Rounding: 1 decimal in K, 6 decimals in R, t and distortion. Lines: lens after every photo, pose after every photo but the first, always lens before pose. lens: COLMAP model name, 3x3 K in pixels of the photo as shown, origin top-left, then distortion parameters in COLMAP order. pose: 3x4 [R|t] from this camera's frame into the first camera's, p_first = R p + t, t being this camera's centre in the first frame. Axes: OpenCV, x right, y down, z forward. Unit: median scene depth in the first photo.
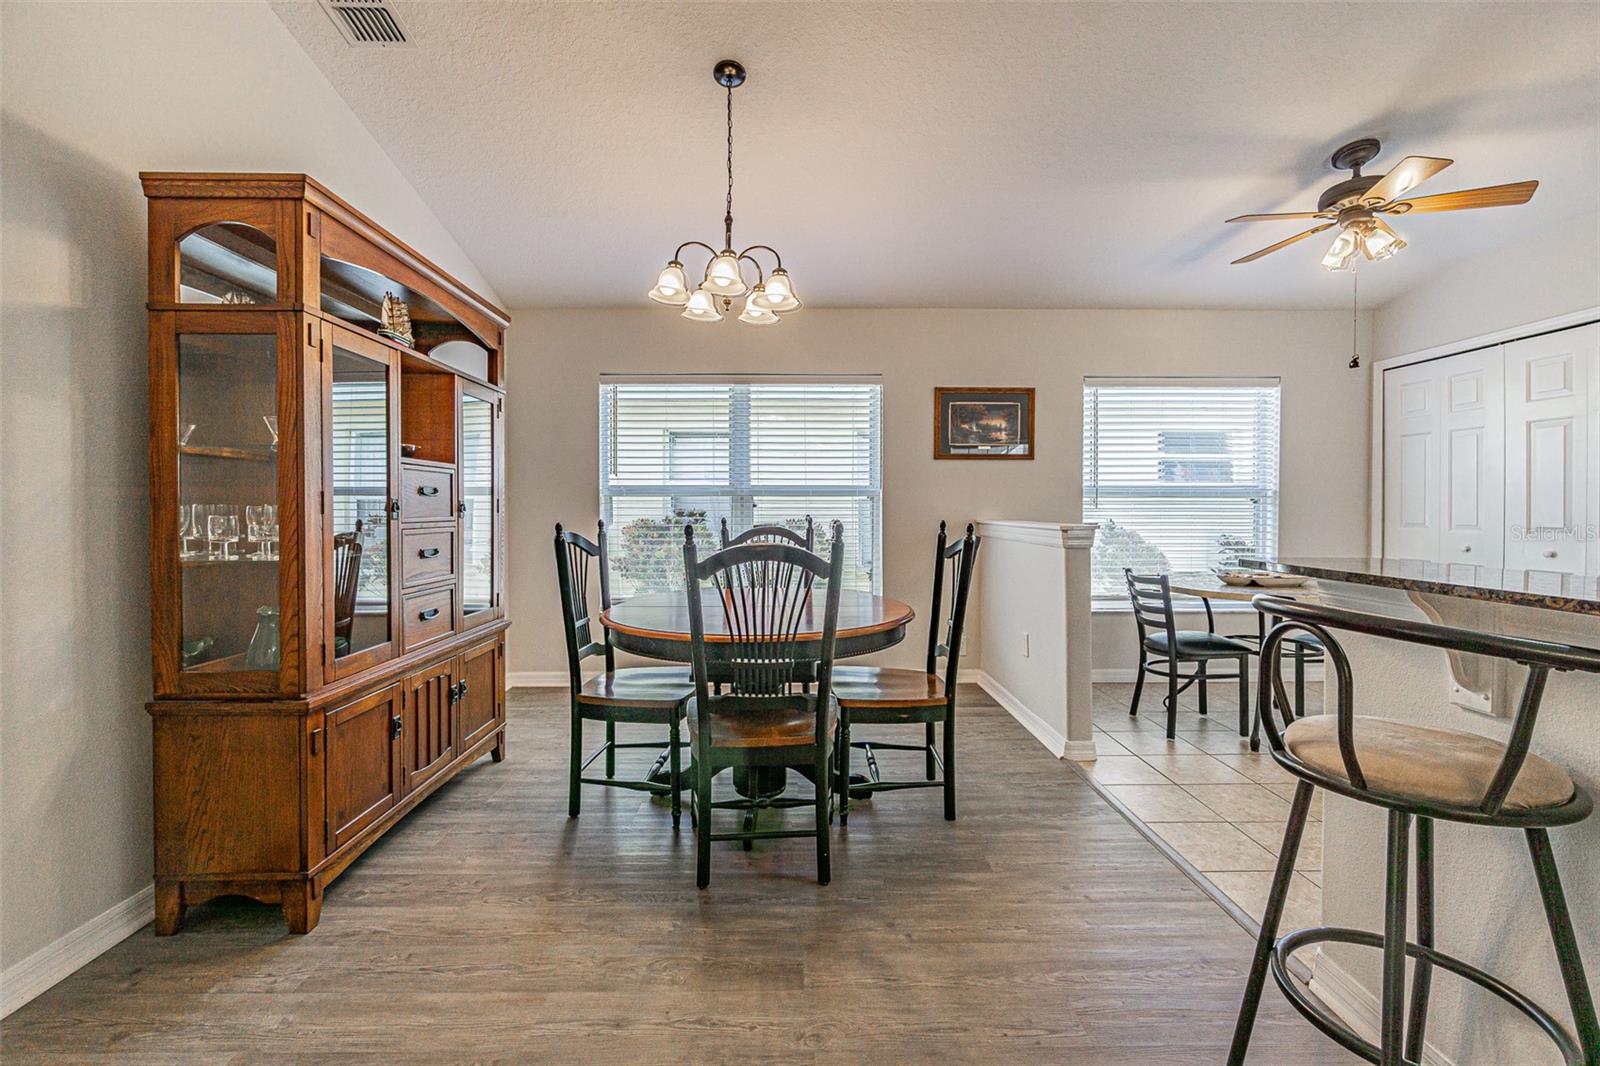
lens RADIAL K [[688.6, 0, 801.4], [0, 688.6, 514.9], [0, 0, 1]] dist [-0.002963, 0.001839]
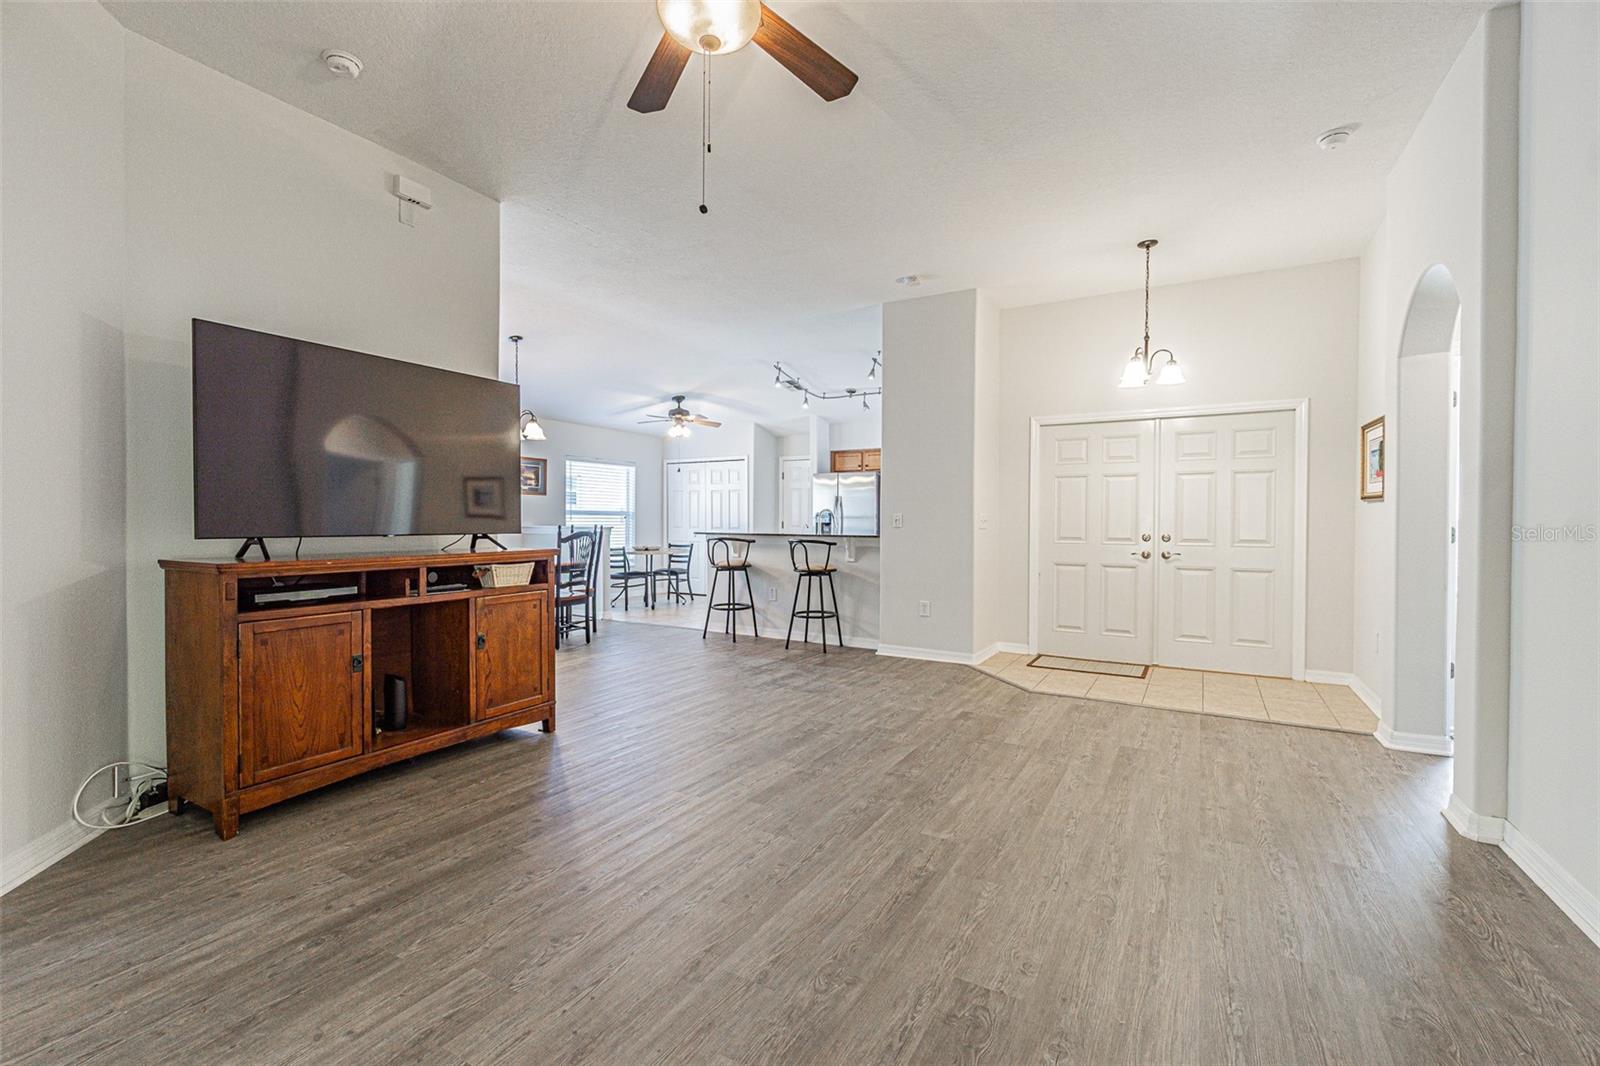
lens RADIAL K [[688.6, 0, 789.4], [0, 688.6, 528.9], [0, 0, 1]] dist [-0.002963, 0.001839]
pose [[0.525887, -0.008997, 0.850507, -1.890210], [0.006457, 0.999957, 0.006585, 0.014374], [-0.850530, 0.002028, 0.525923, -1.229838]]
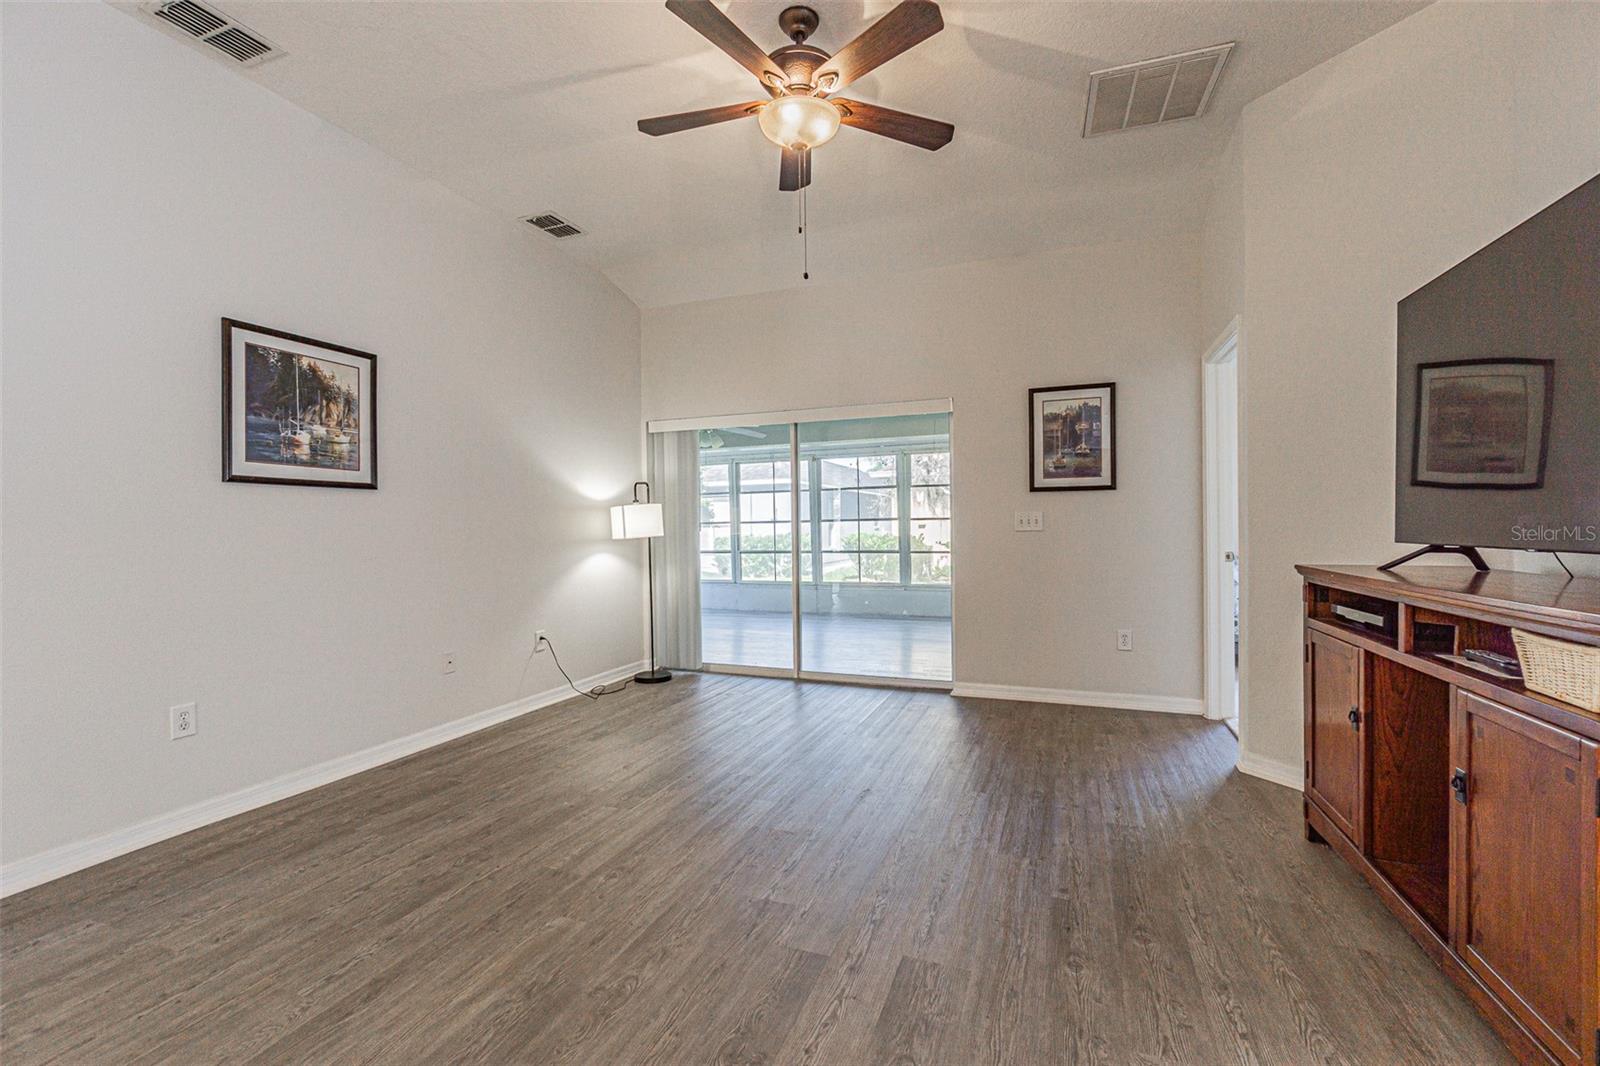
lens RADIAL K [[688.6, 0, 801.3], [0, 688.6, 533.6], [0, 0, 1]] dist [-0.002963, 0.001839]
pose [[-0.372988, 0.013649, -0.927736, -0.170795], [-0.000690, 0.999887, 0.014988, 0.004702], [0.927836, 0.006230, -0.372937, -0.268897]]
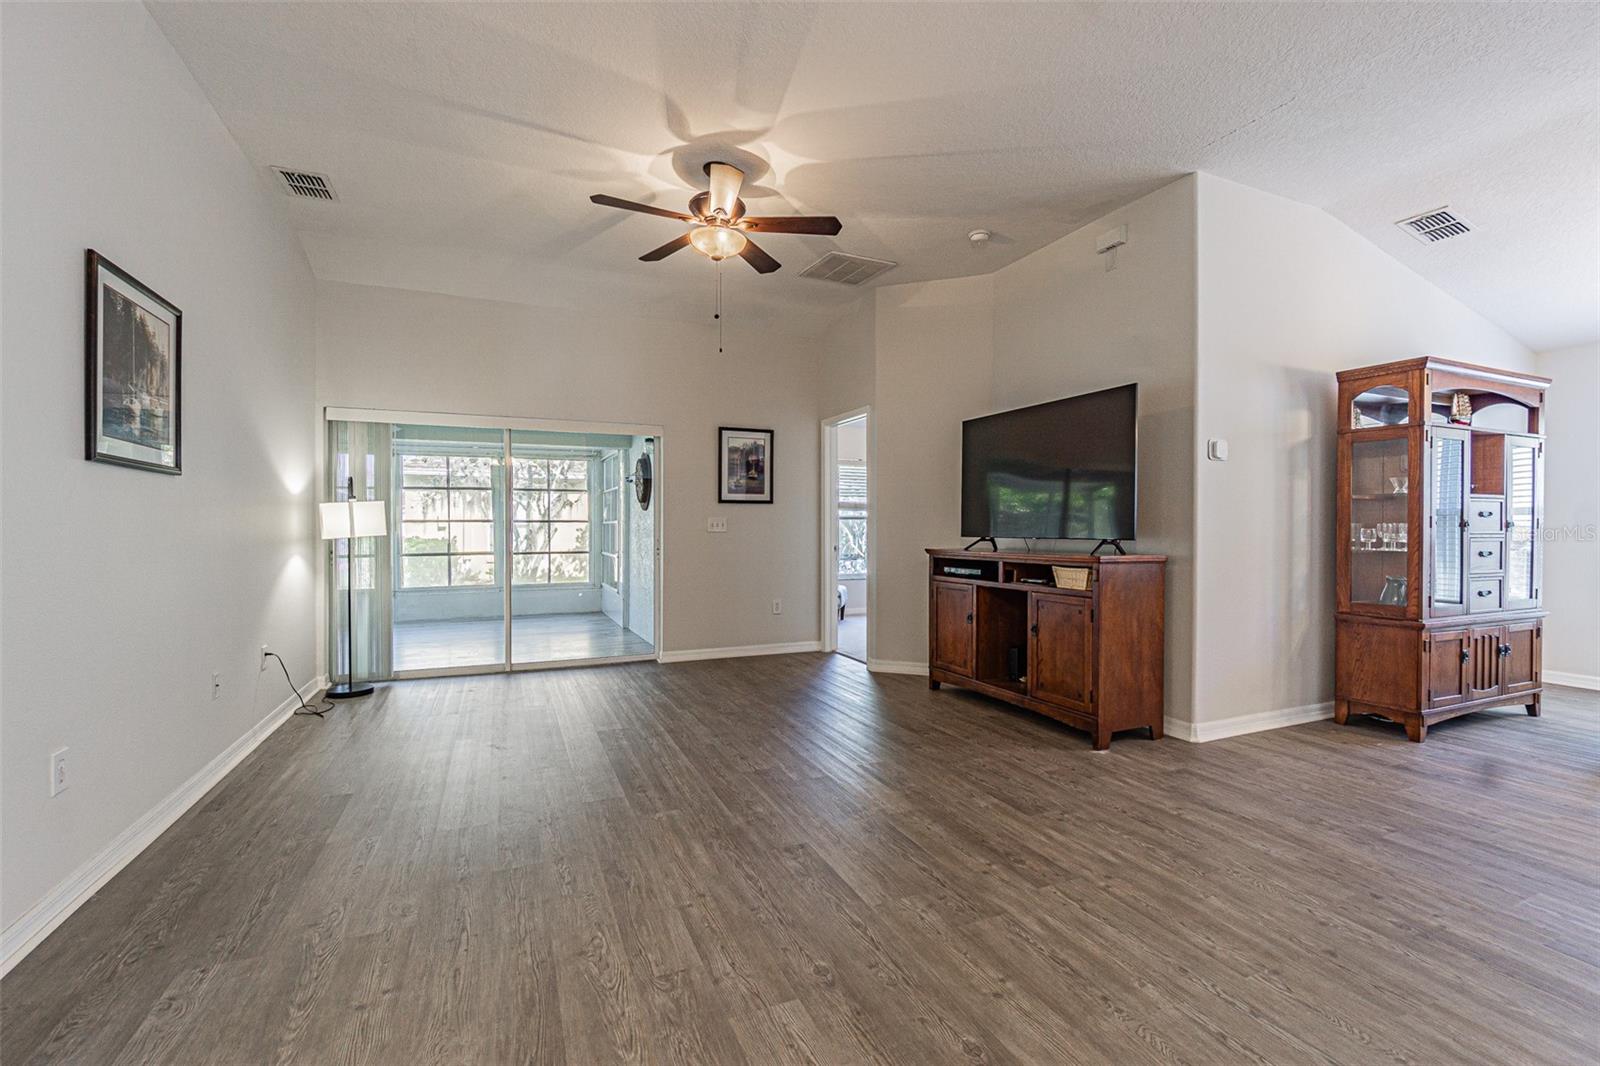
lens RADIAL K [[688.6, 0, 801.6], [0, 688.6, 535.3], [0, 0, 1]] dist [-0.002963, 0.001839]
pose [[0.387129, 0.009090, -0.921981, 0.315215], [-0.009405, 0.999938, 0.005909, 0.020070], [0.921978, 0.006384, 0.387190, -1.102320]]
